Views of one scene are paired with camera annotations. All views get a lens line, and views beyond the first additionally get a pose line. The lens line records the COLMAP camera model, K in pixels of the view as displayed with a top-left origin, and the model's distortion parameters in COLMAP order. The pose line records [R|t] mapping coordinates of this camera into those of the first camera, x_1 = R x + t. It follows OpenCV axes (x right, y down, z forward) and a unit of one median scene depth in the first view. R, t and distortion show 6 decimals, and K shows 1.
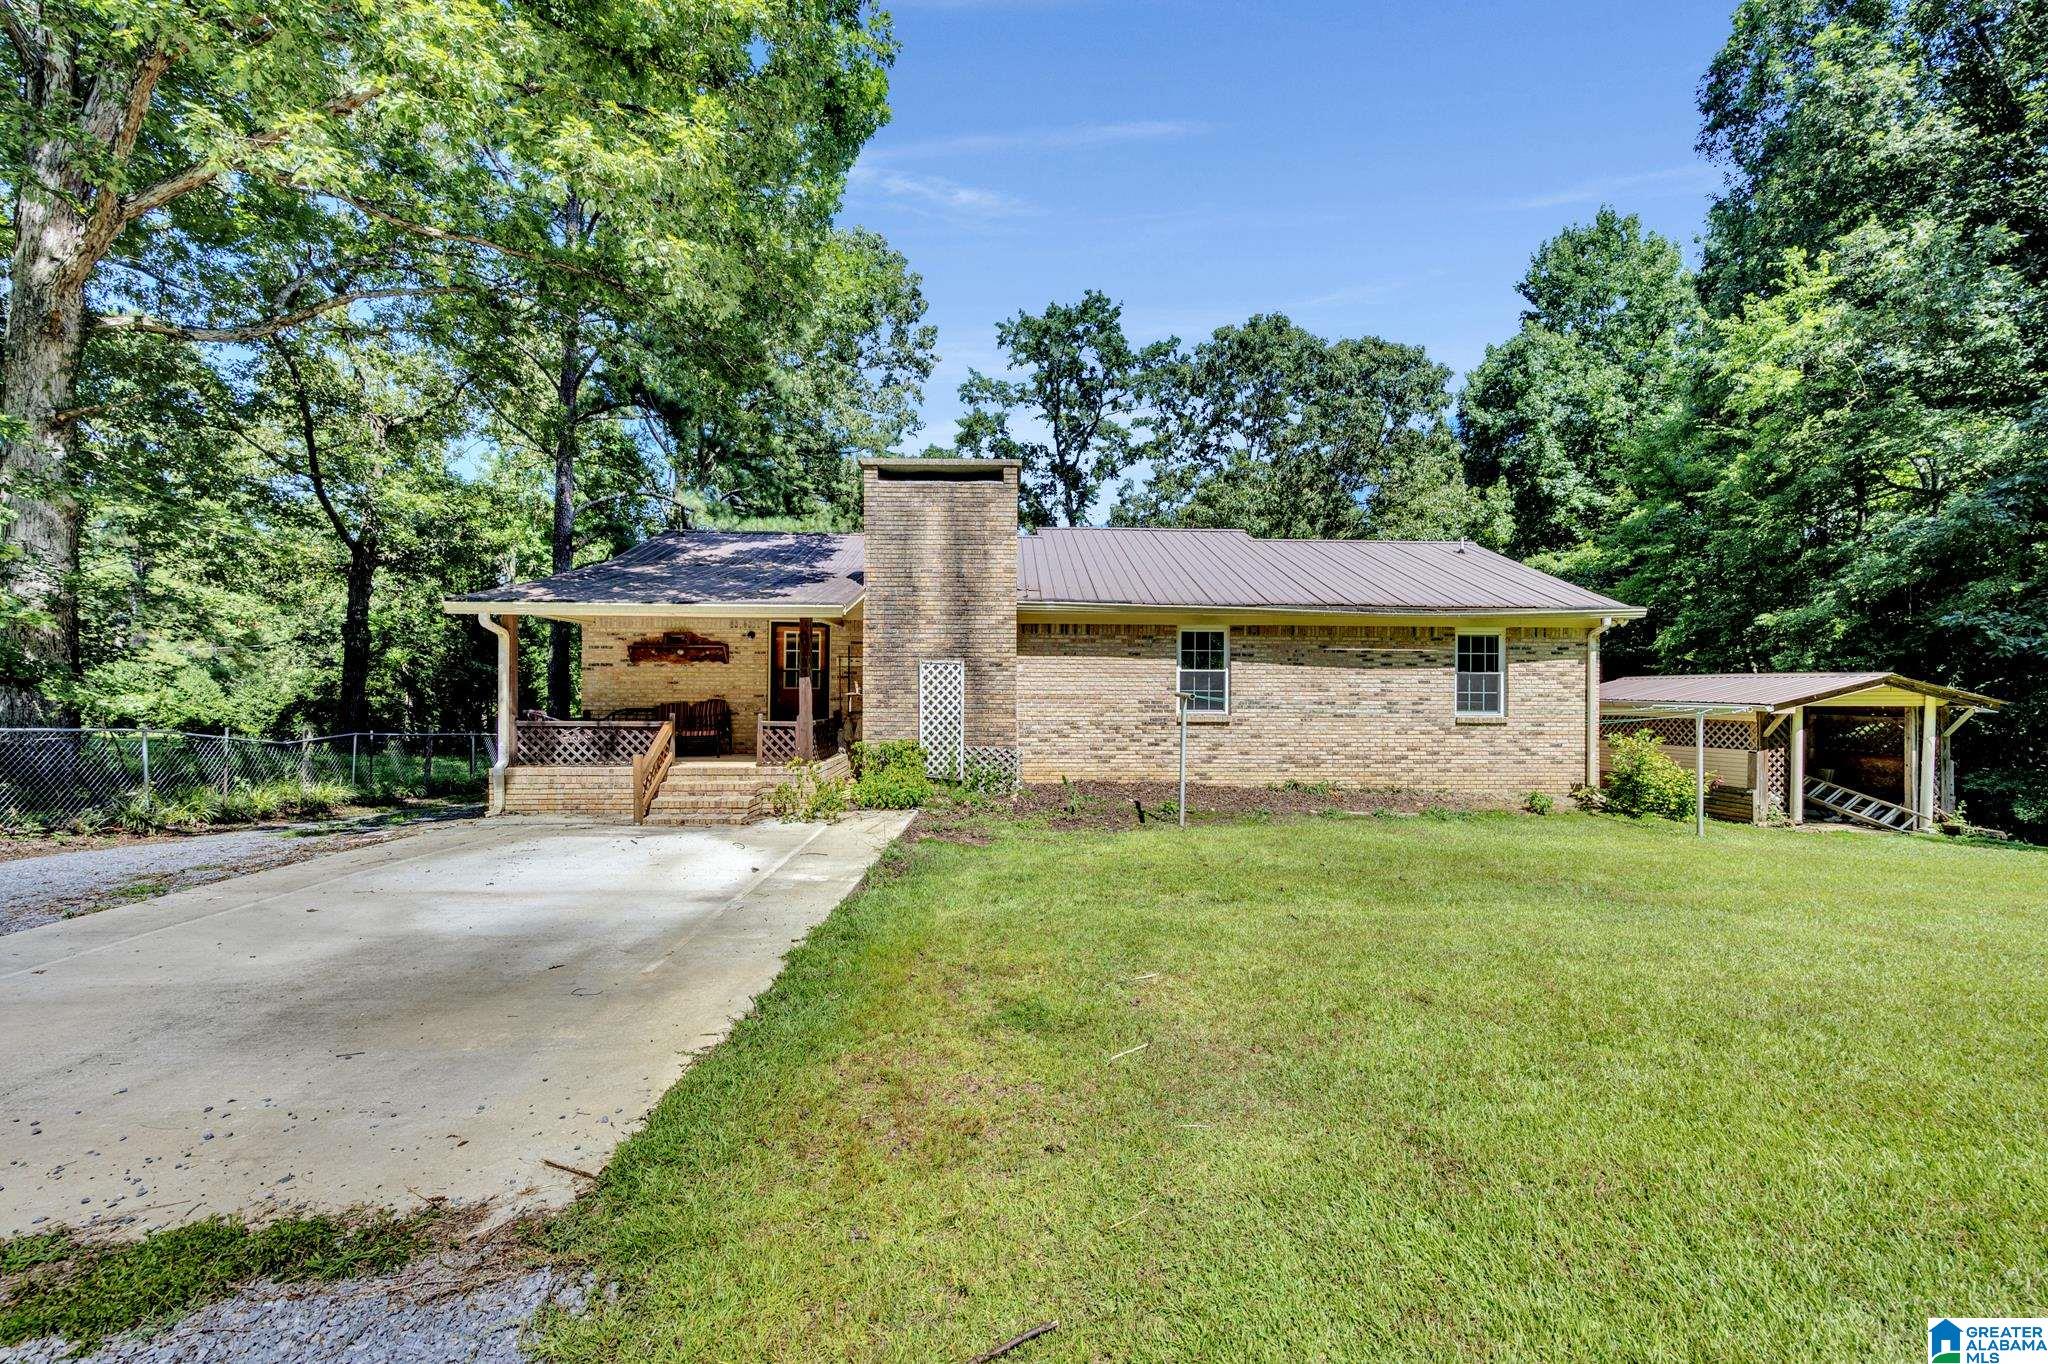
lens RADIAL K [[795.8, 0, 1019.8], [0, 795.8, 690.9], [0, 0, 1]] dist [-0.010168, 0.000852]
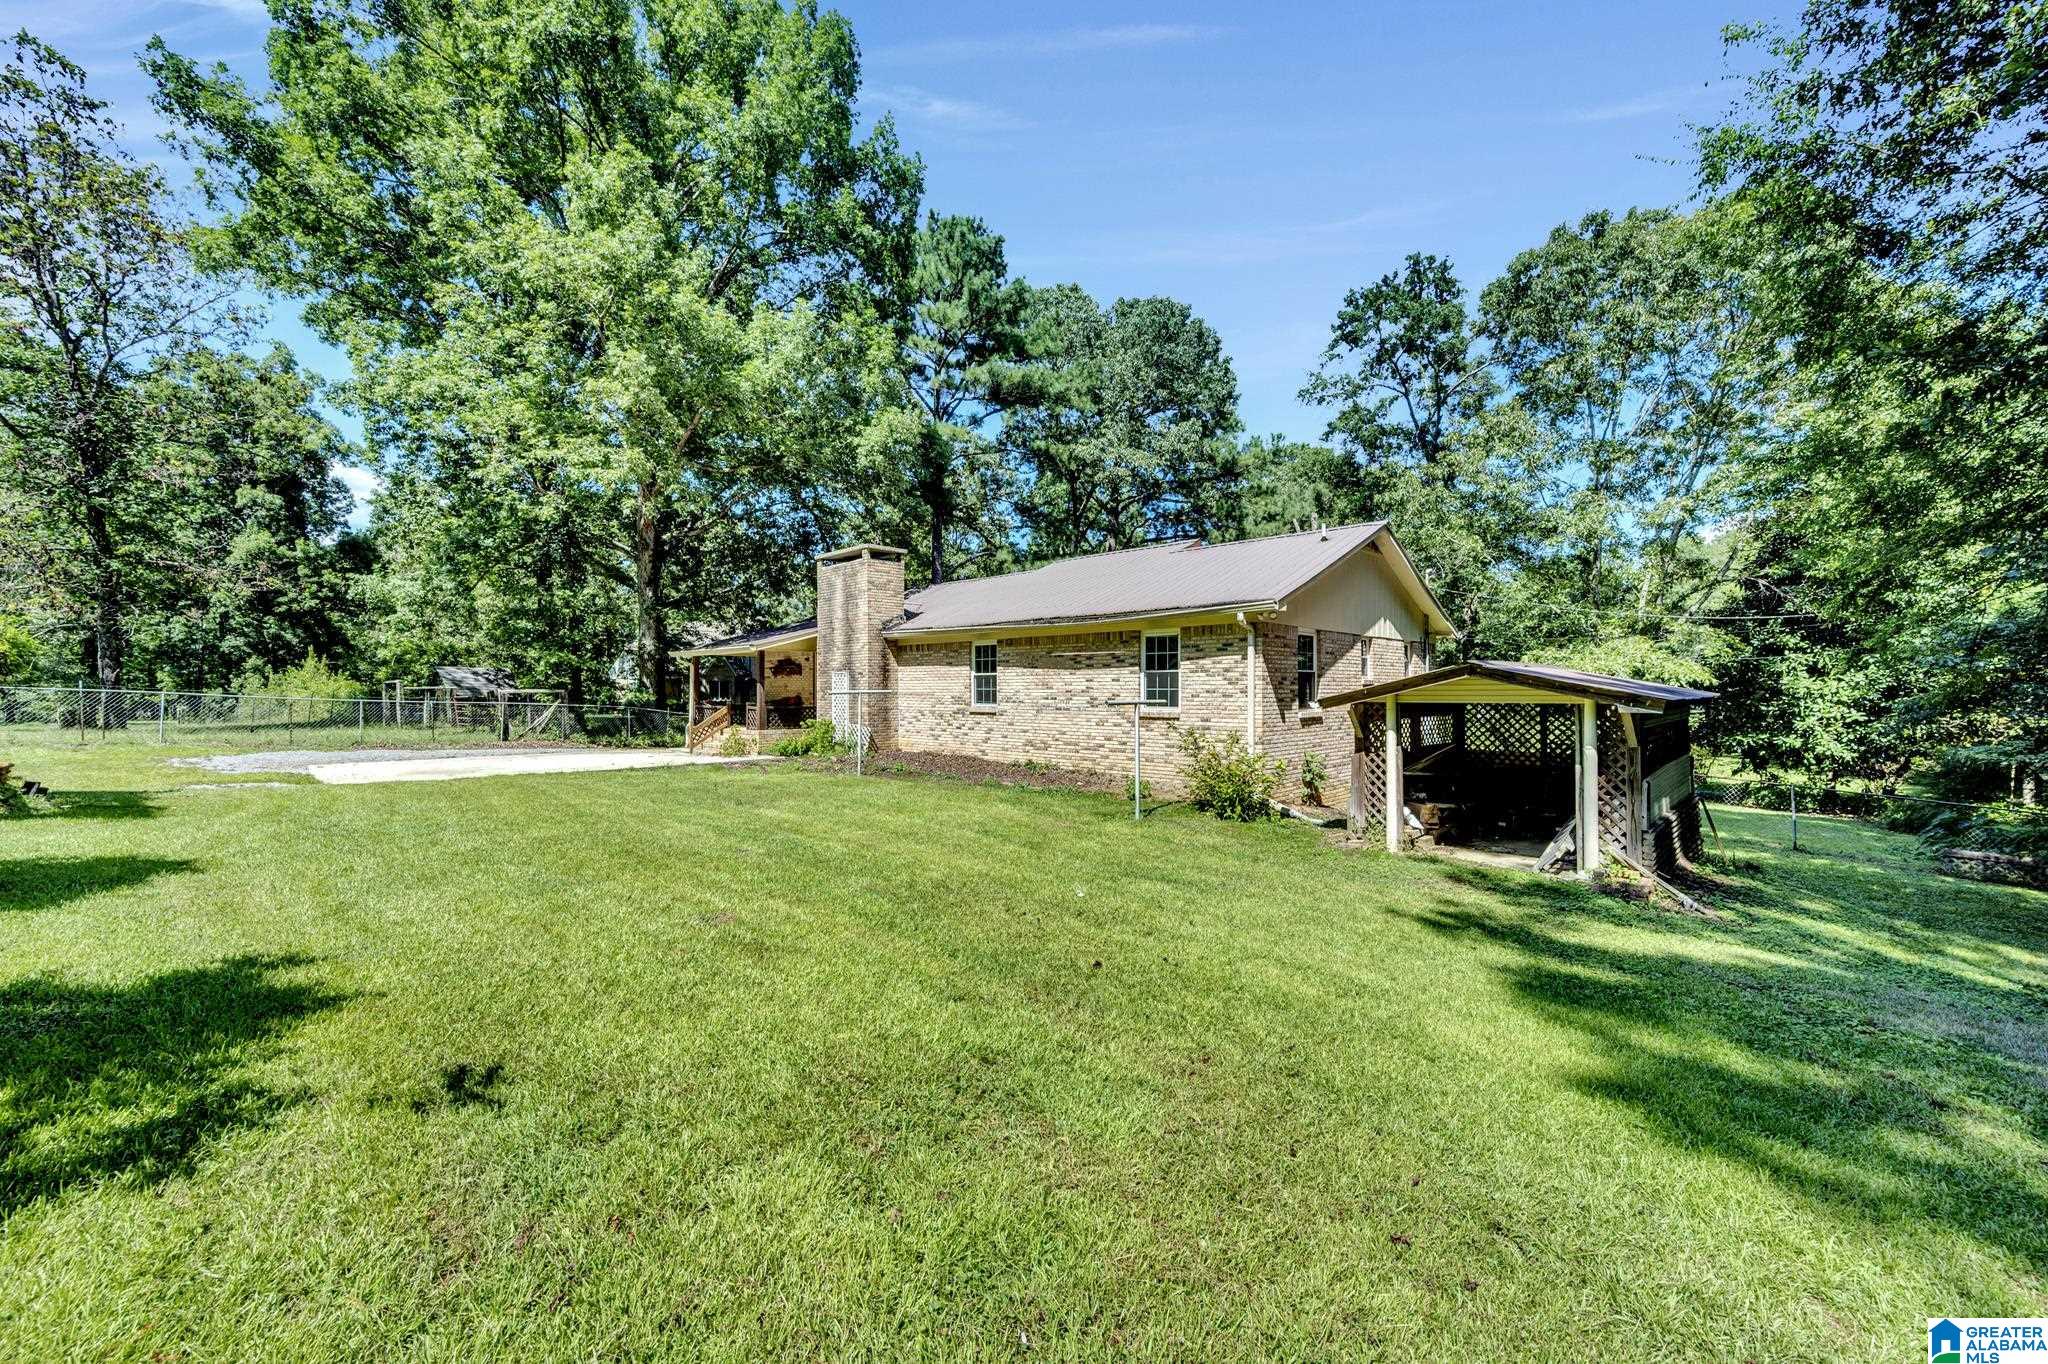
lens RADIAL K [[795.8, 0, 1019.8], [0, 795.8, 690.9], [0, 0, 1]] dist [-0.010168, 0.000852]
pose [[0.694895, -0.004685, -0.719096, 1.235249], [0.003264, 0.999989, -0.003361, 0.007684], [0.719104, -0.000012, 0.694902, 0.109940]]
